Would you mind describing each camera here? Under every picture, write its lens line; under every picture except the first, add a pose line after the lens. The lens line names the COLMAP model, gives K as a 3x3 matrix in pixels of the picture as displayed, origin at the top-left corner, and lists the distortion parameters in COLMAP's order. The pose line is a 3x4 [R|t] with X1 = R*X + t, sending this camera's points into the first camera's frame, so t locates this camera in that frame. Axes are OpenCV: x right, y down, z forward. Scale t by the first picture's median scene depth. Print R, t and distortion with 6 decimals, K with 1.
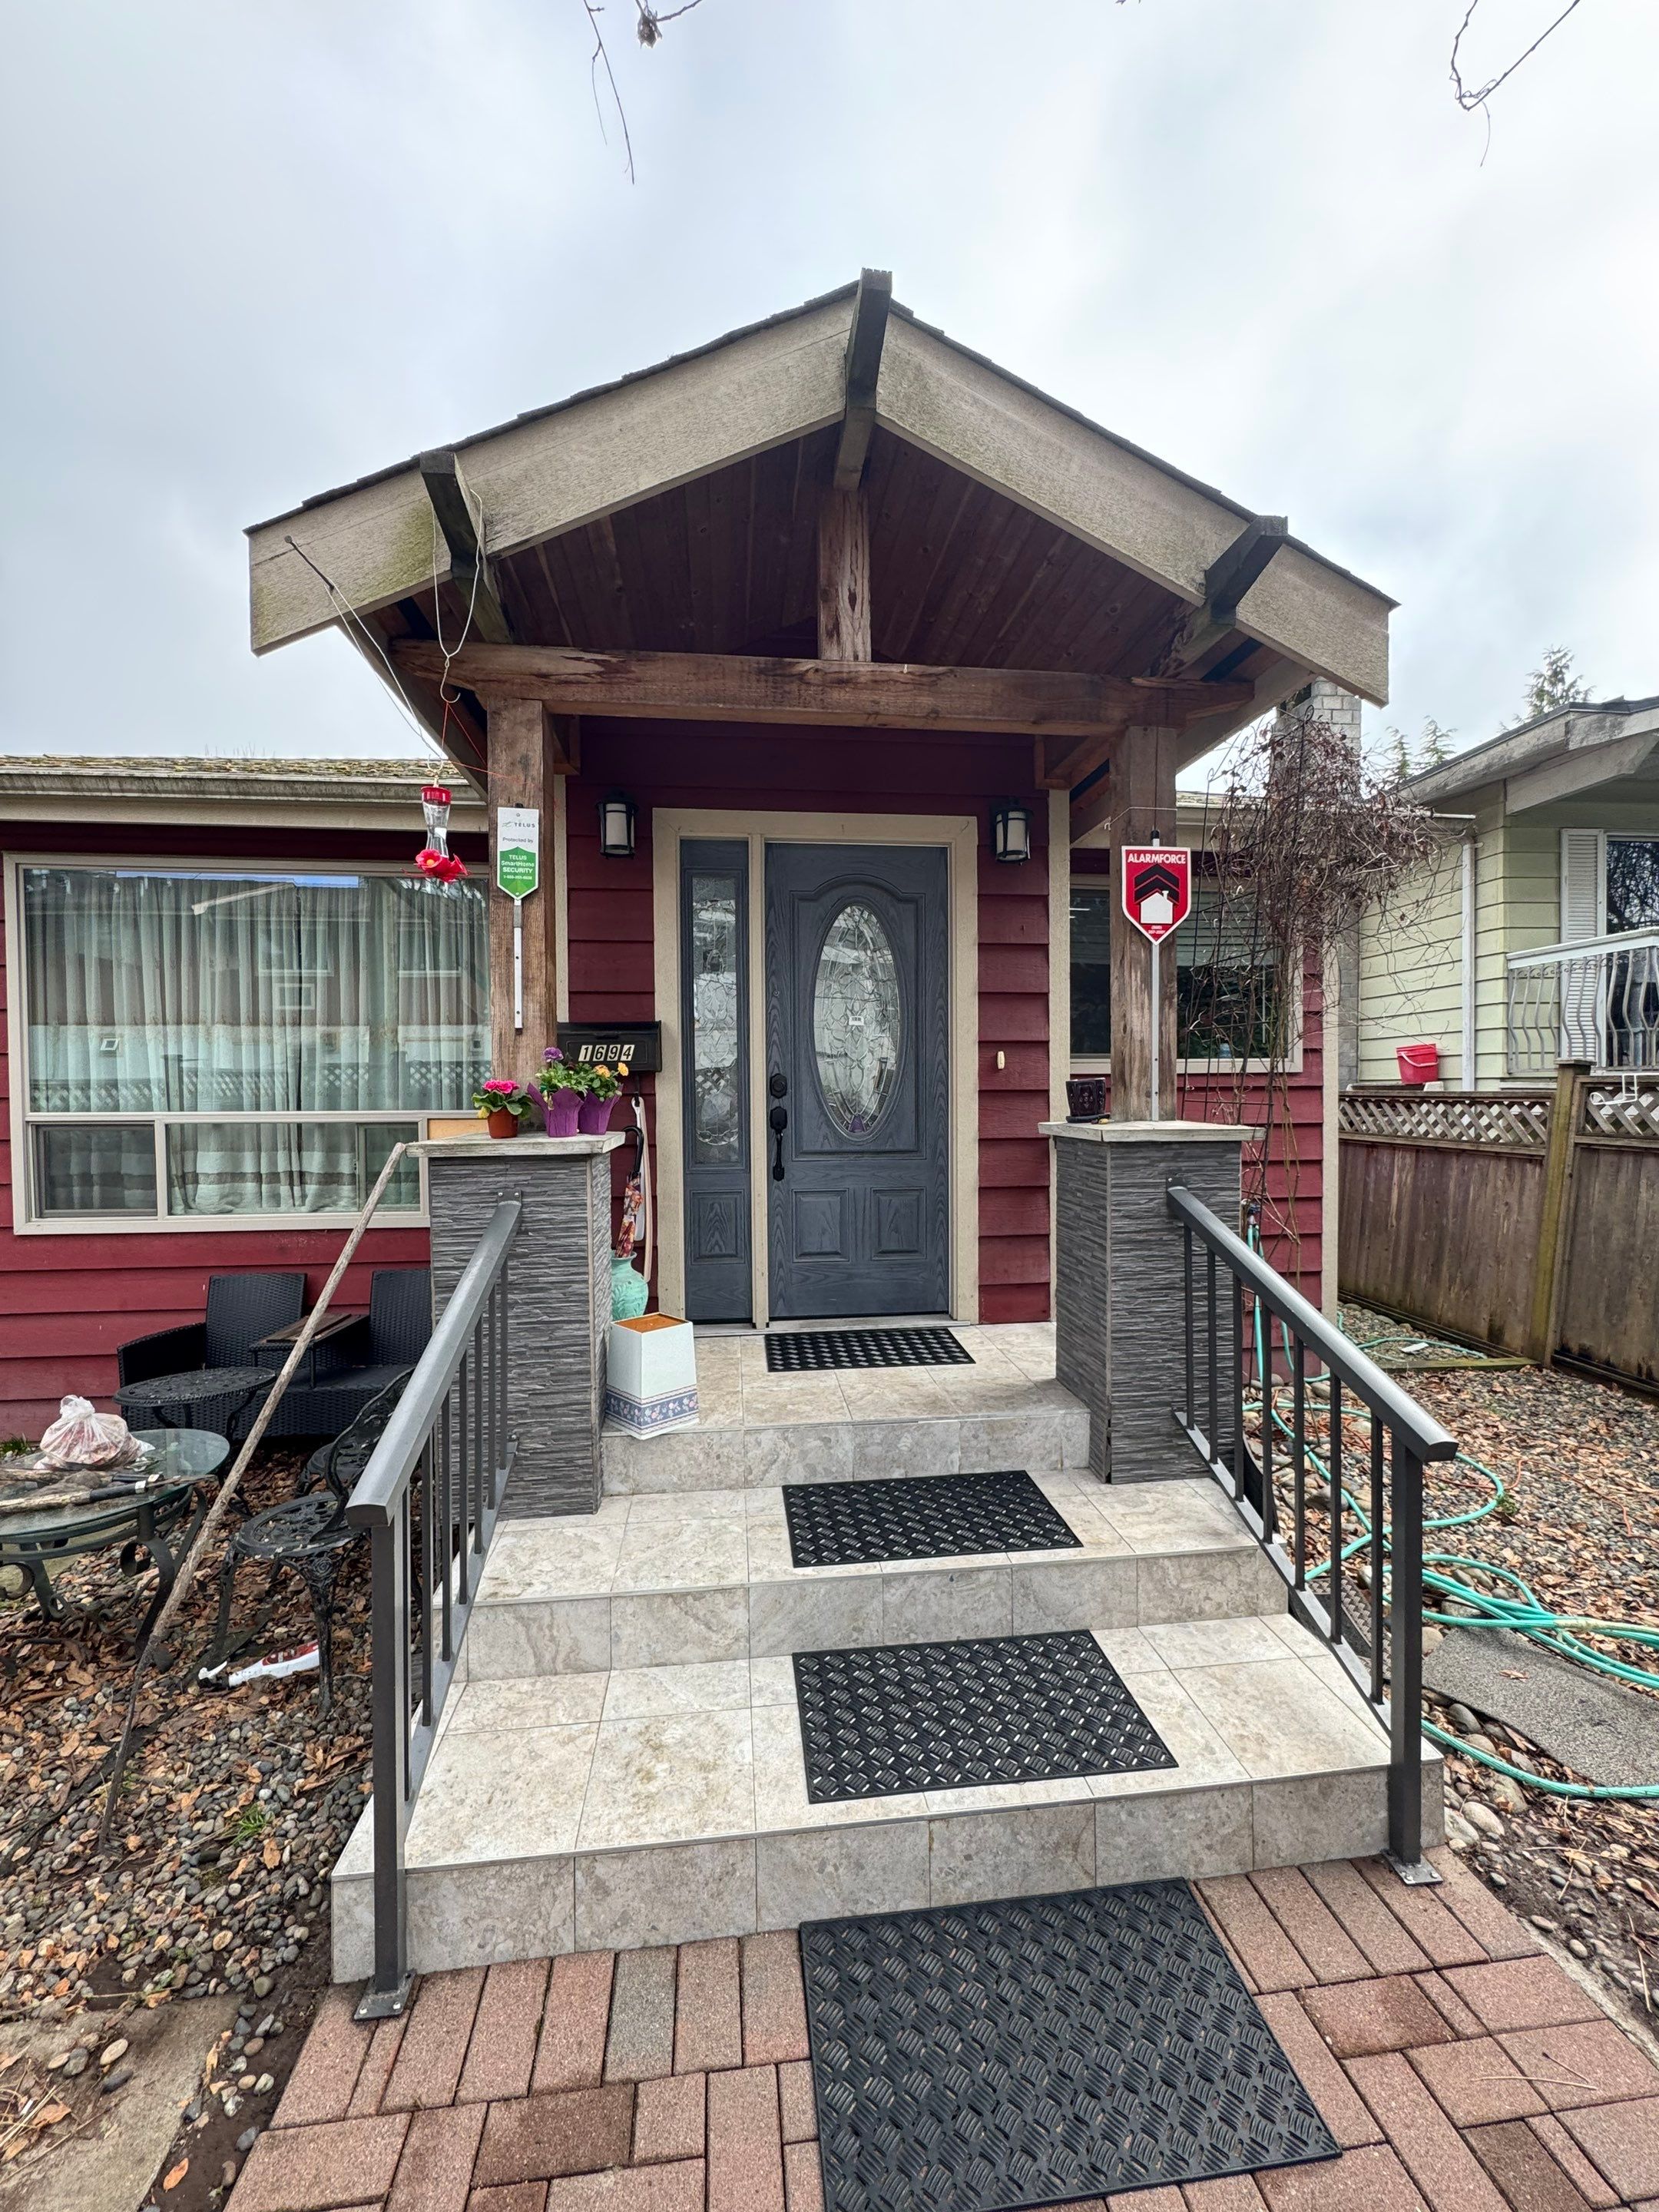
lens RADIAL K [[878.8, 0, 829.5], [0, 878.8, 1106.0], [0, 0, 1]] dist [-0.002950, 0.000041]
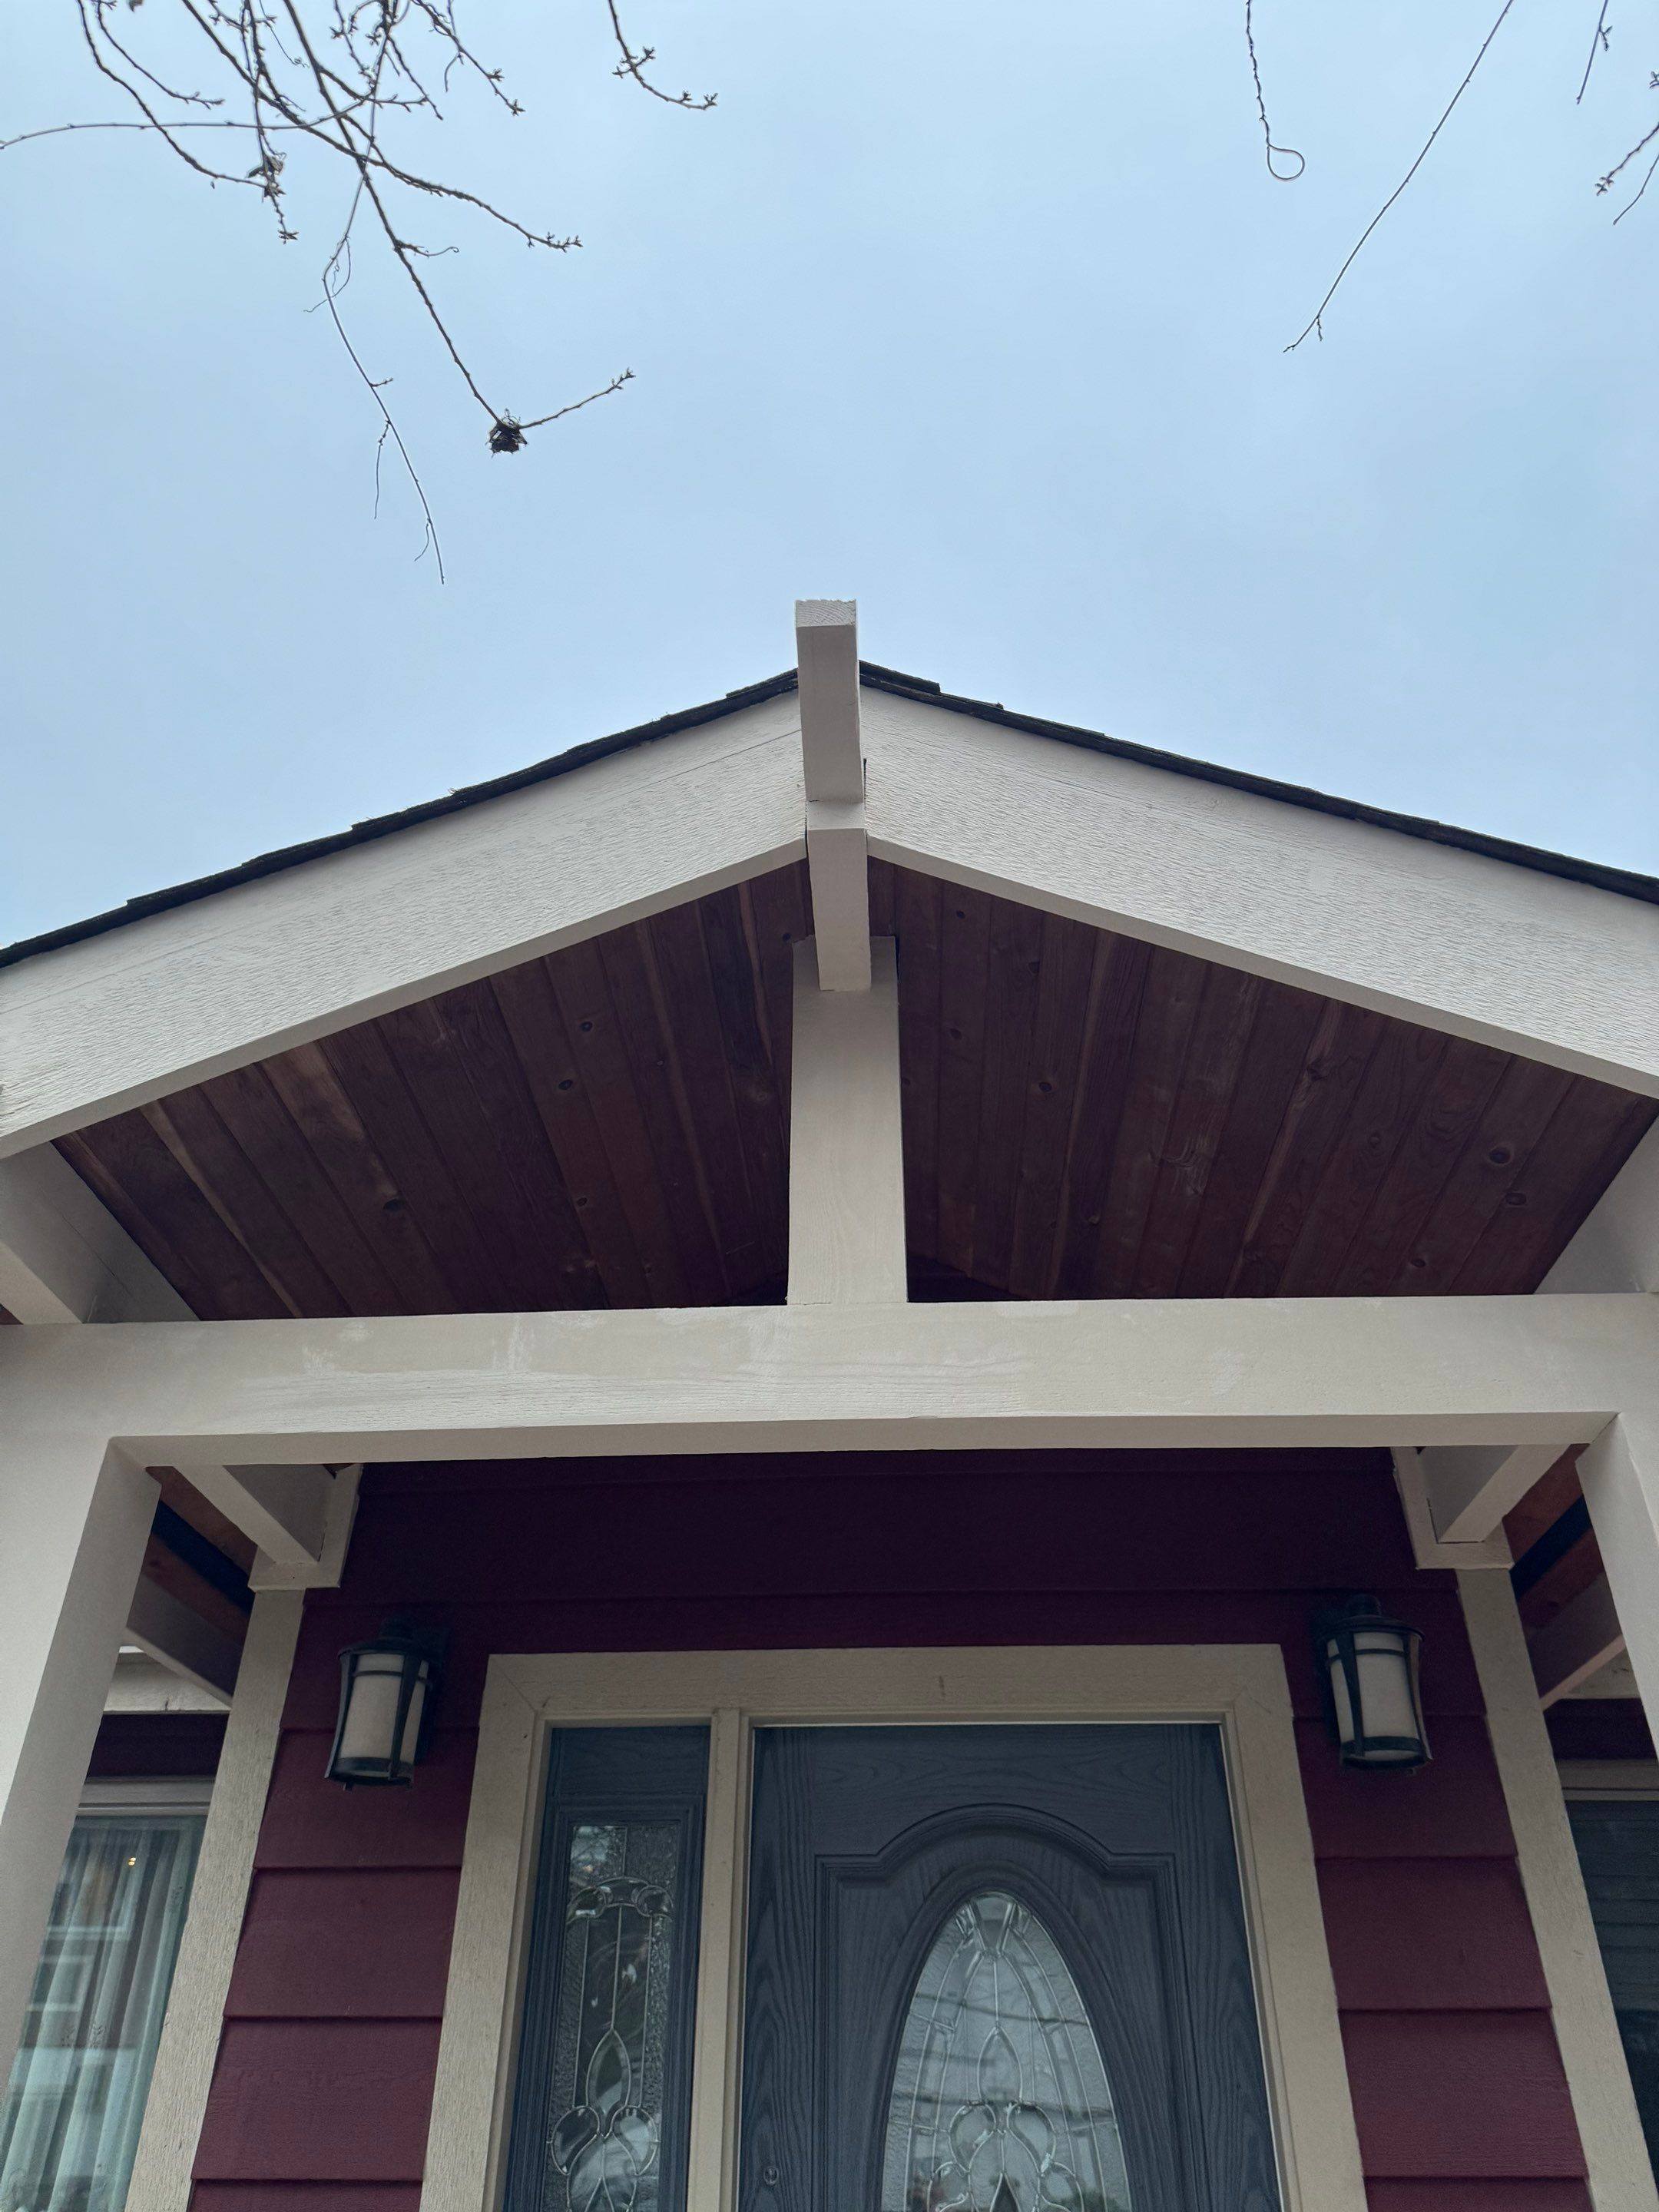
lens RADIAL K [[1526.2, 0, 834.4], [0, 1526.2, 1103.1], [0, 0, 1]] dist [0.097276, -0.150839]
pose [[0.985945, -0.087292, -0.142455, 0.125735], [-0.012137, 0.812976, -0.582171, -0.163808], [0.166631, 0.575717, 0.800489, 0.365570]]
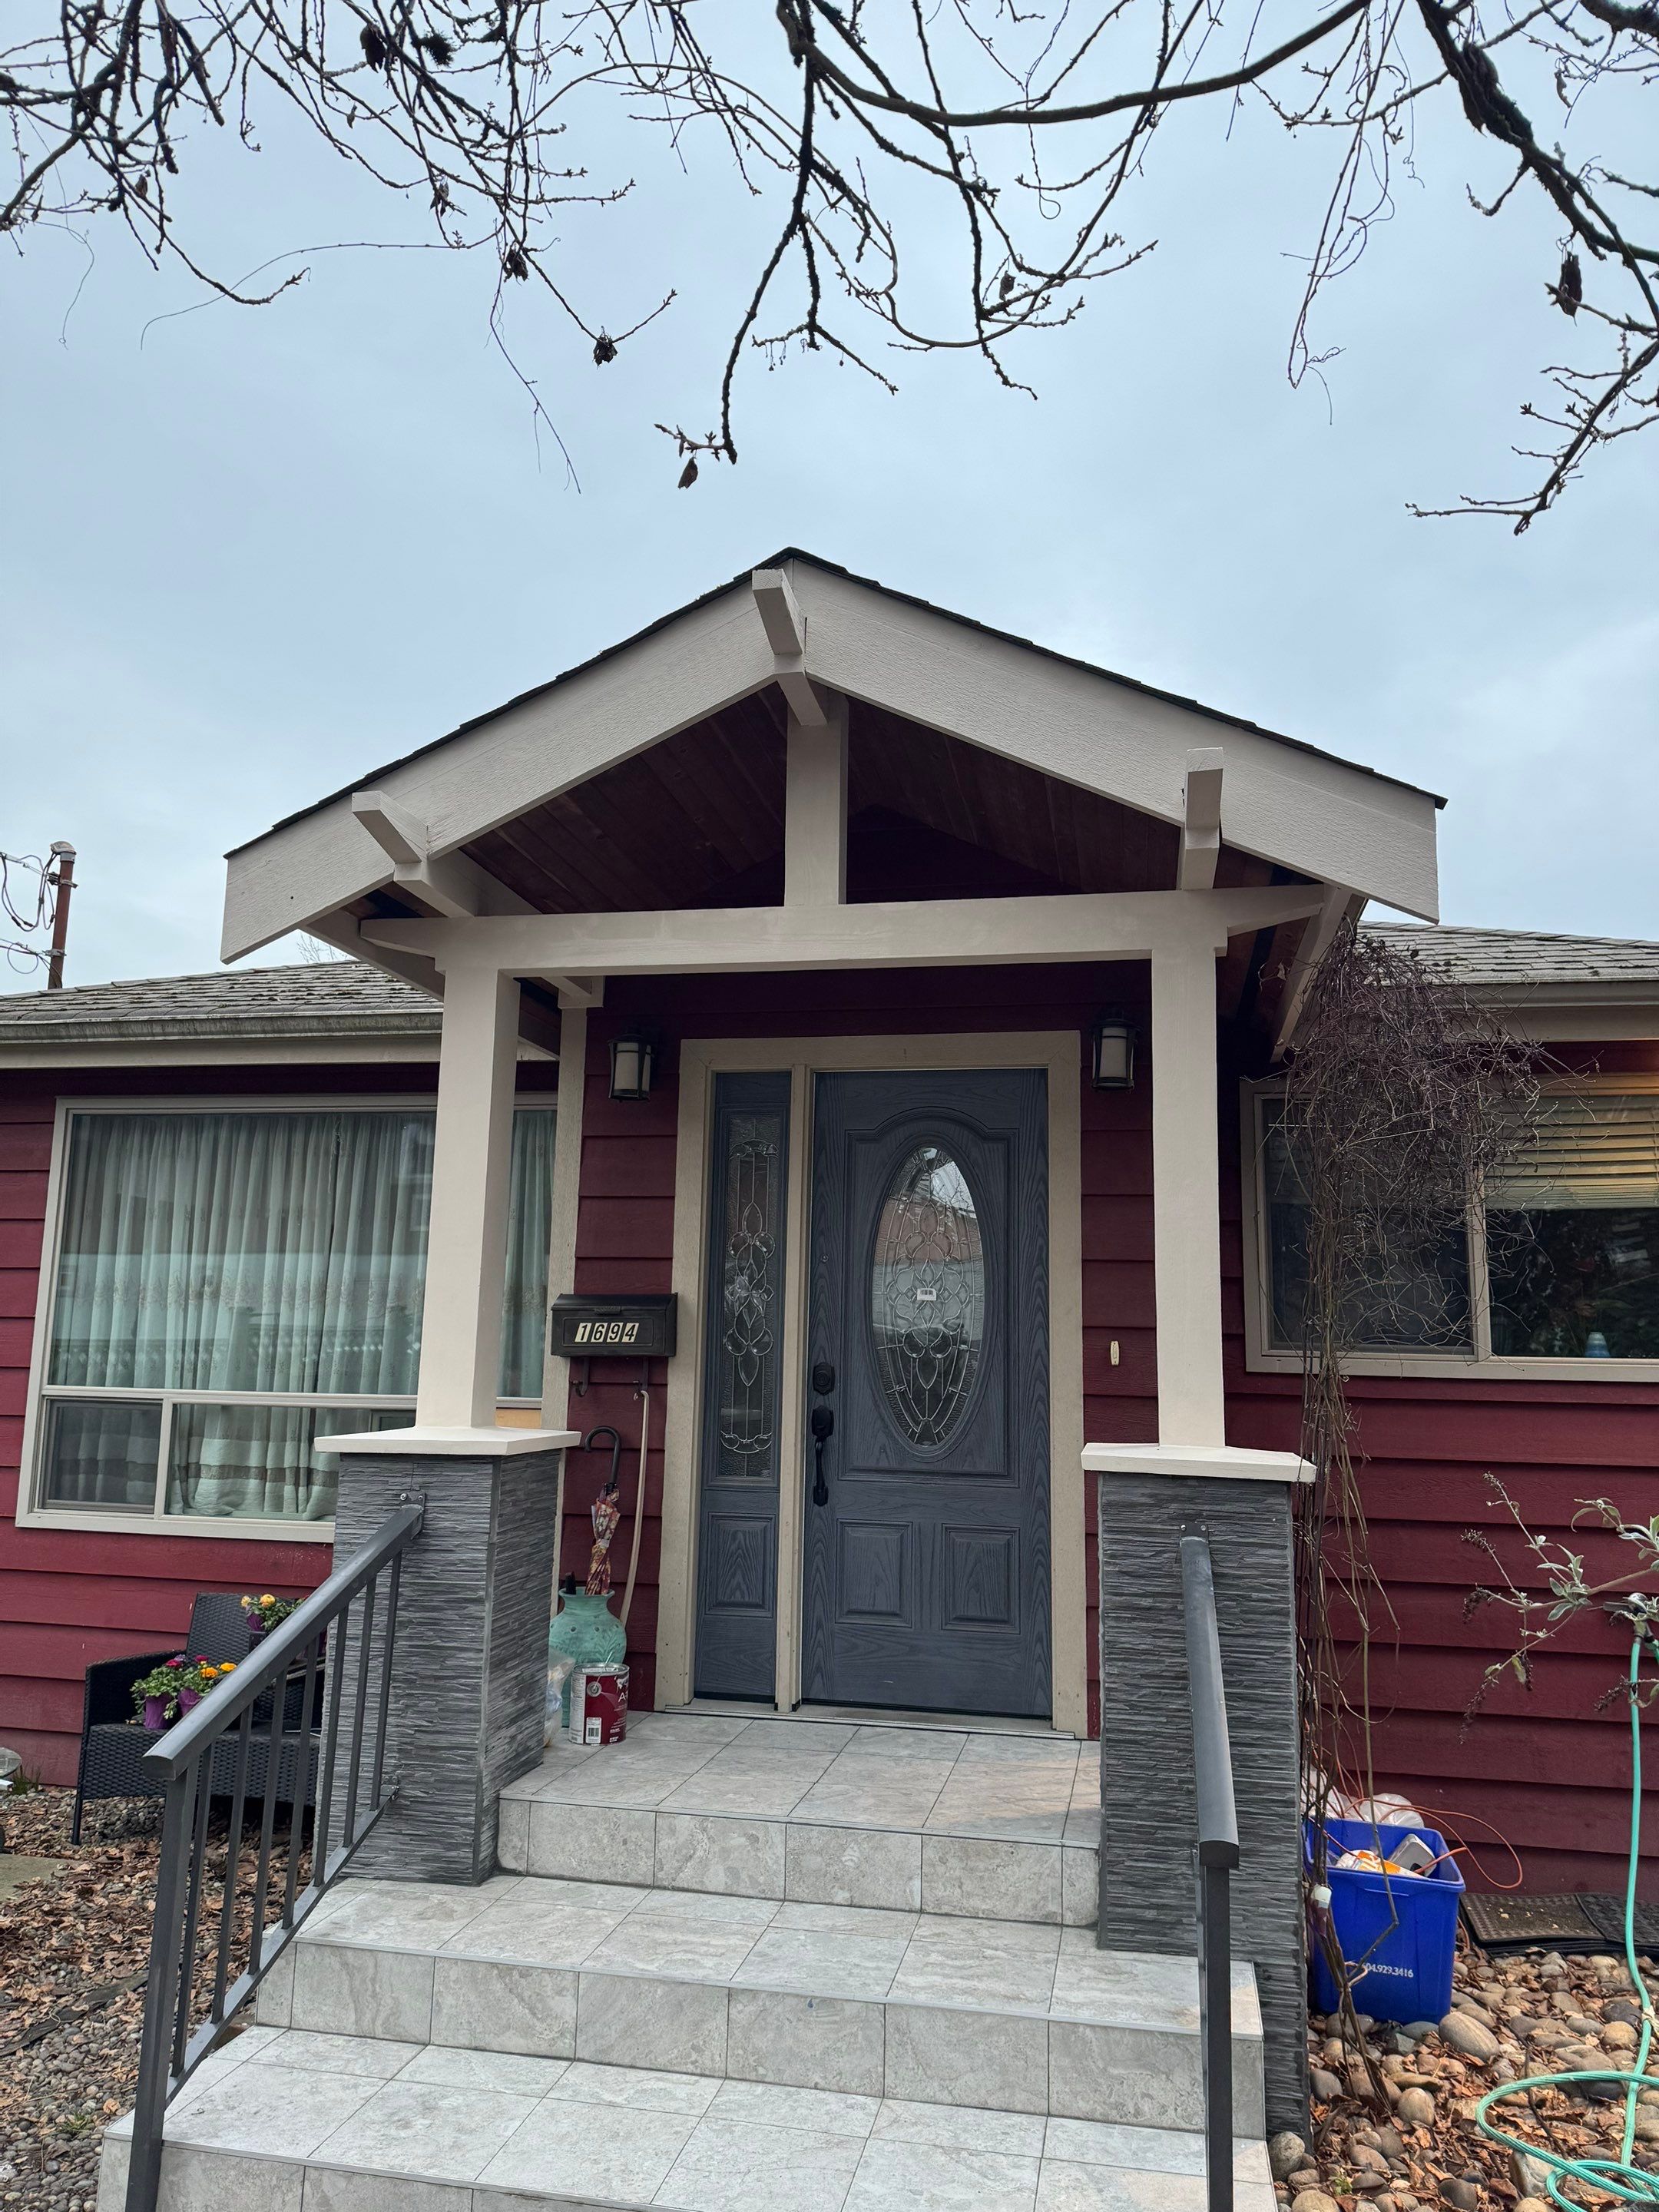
lens RADIAL K [[1527.4, 0, 833.3], [0, 1527.4, 1111.3], [0, 0, 1]] dist [0.181167, -0.365143]
pose [[0.949966, -0.022533, -0.311538, 0.529491], [-0.033426, 0.984334, -0.173119, -0.028713], [0.310558, 0.174871, 0.934331, -0.427518]]
